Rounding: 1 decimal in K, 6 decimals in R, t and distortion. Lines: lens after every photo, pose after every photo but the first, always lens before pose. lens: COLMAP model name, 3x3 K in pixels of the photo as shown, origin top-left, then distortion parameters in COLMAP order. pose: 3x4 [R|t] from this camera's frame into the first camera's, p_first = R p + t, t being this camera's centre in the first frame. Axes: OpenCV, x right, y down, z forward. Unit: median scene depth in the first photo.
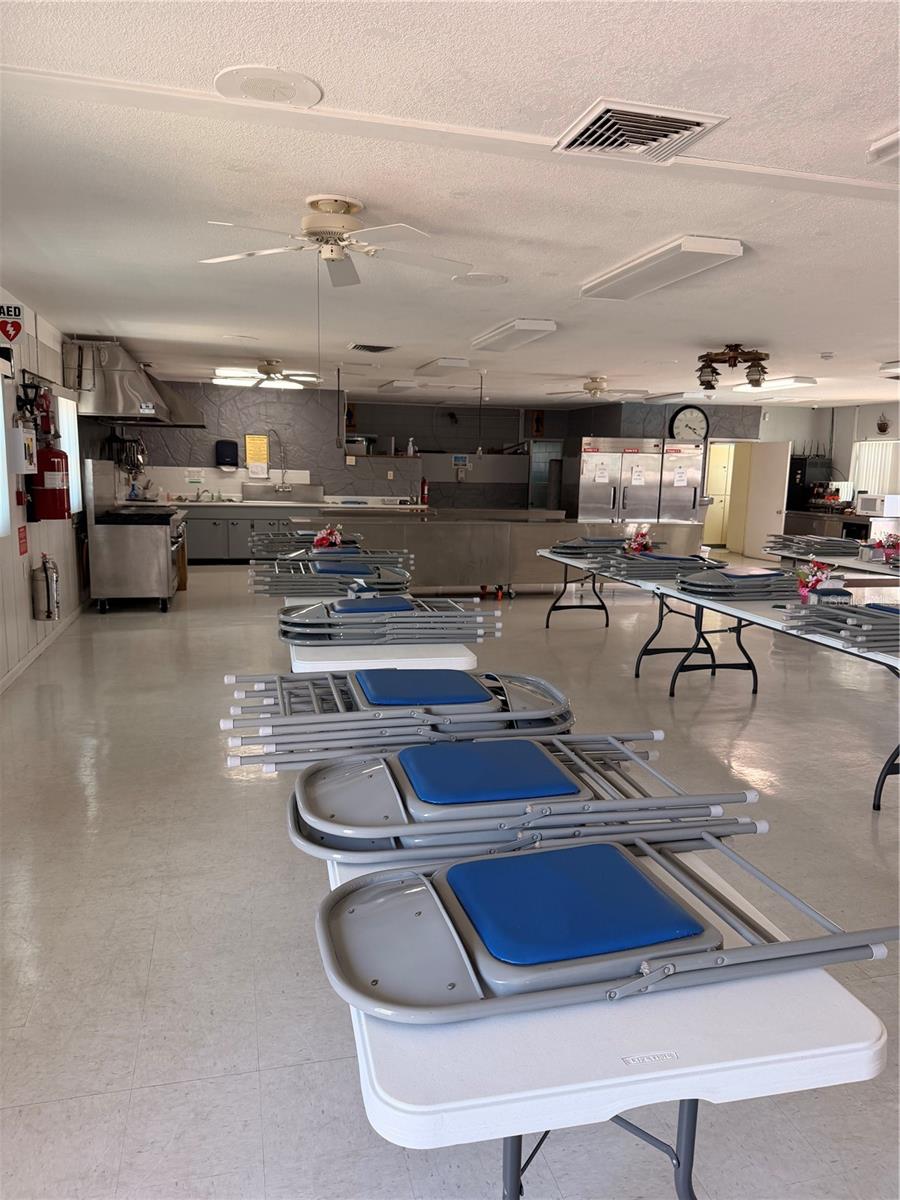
lens RADIAL K [[847.1, 0, 458.5], [0, 847.1, 608.6], [0, 0, 1]] dist [0.043736, -0.001025]
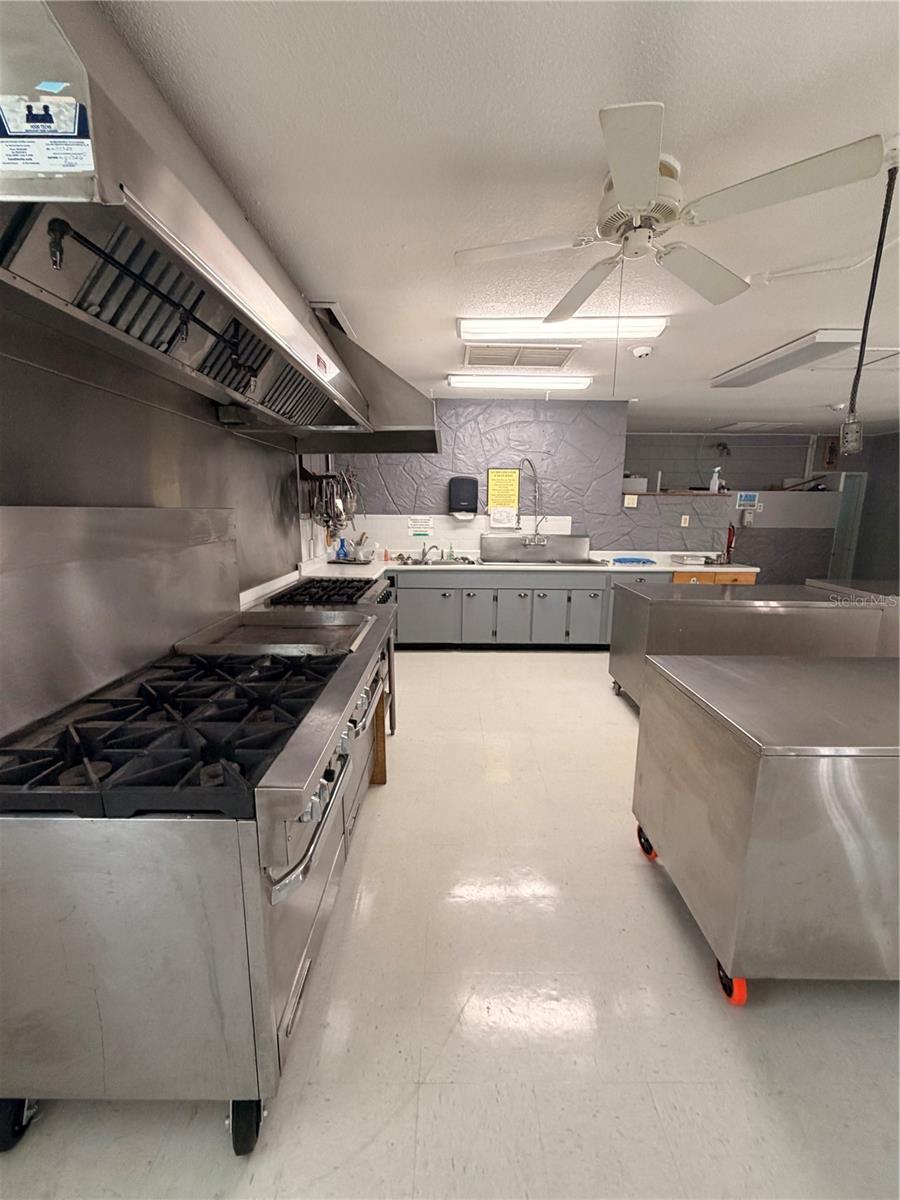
lens RADIAL K [[477.0, 0, 445.5], [0, 477.0, 598.9], [0, 0, 1]] dist [0.002303, -0.000008]
pose [[0.964693, 0.034876, -0.261058, -0.174551], [-0.029321, 0.999254, 0.025145, -0.101967], [0.261740, -0.016602, 0.964996, 0.591520]]
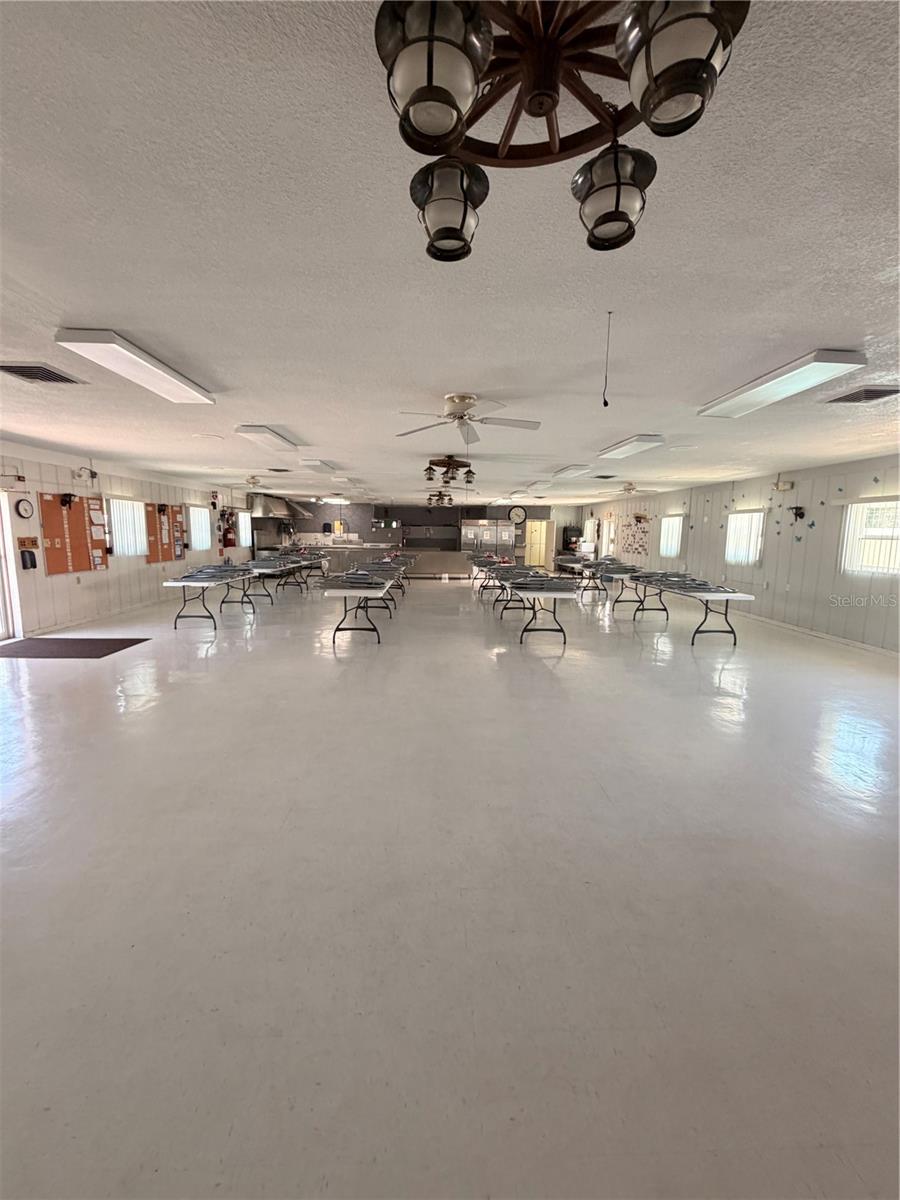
lens RADIAL K [[477.0, 0, 450.0], [0, 477.0, 599.8], [0, 0, 1]] dist [0.002303, -0.000008]
pose [[0.975288, 0.023537, -0.219679, 0.439955], [-0.029538, 0.999274, -0.024072, 0.070077], [0.218953, 0.029966, 0.975275, -0.379202]]
